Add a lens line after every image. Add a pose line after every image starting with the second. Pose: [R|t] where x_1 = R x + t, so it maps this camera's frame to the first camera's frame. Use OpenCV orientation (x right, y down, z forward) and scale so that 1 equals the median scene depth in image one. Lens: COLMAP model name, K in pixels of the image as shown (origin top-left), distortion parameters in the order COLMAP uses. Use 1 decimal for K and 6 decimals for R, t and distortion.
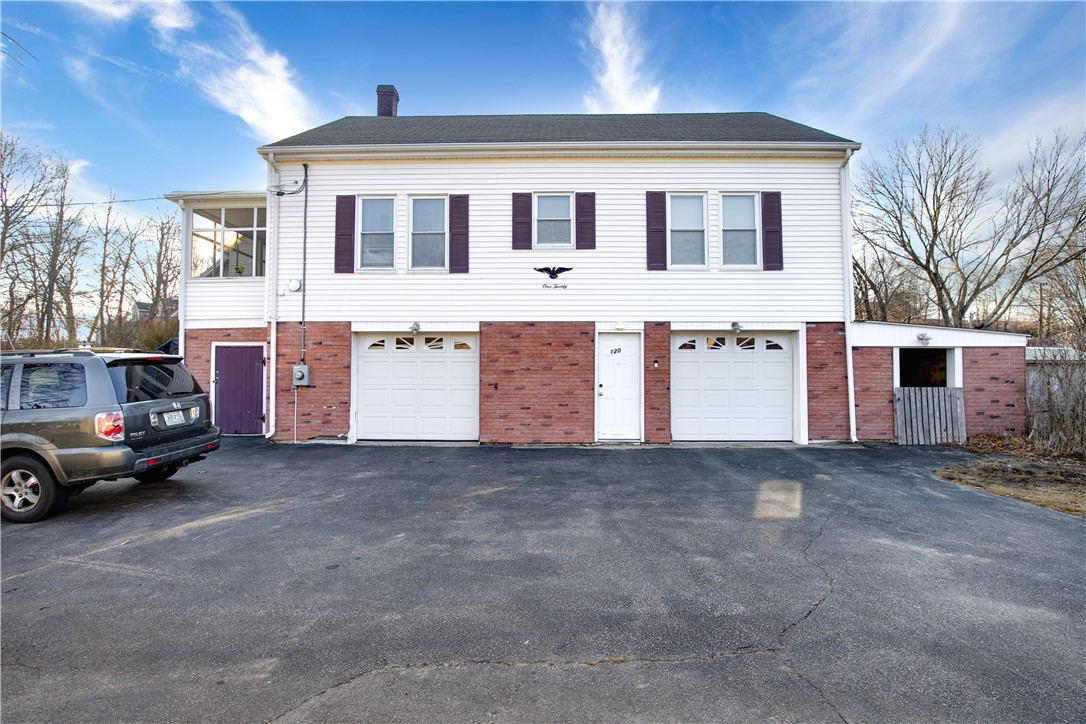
lens RADIAL K [[477.5, 0, 543.0], [0, 477.5, 348.5], [0, 0, 1]] dist [-0.011363, 0.000373]
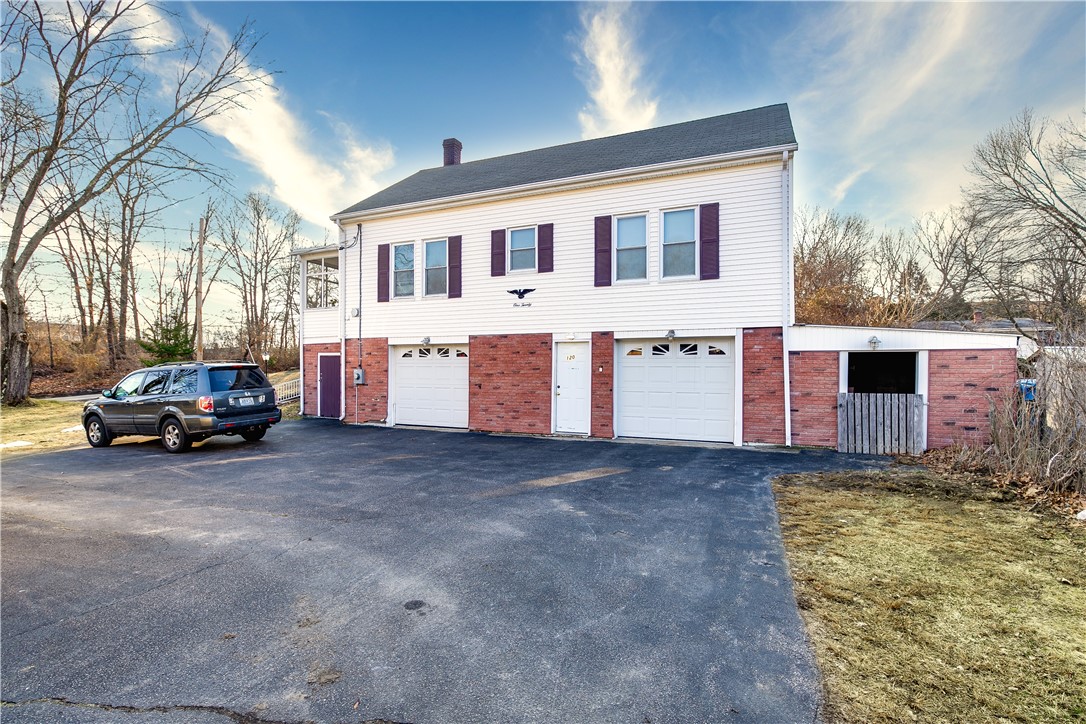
lens RADIAL K [[493.7, 0, 543.0], [0, 493.7, 362.0], [0, 0, 1]] dist [0.000852, 0.000090]
pose [[0.927898, -0.004720, -0.372804, 0.545507], [0.014225, 0.999640, 0.022749, -0.012322], [0.372563, -0.026412, 0.927631, -0.152308]]
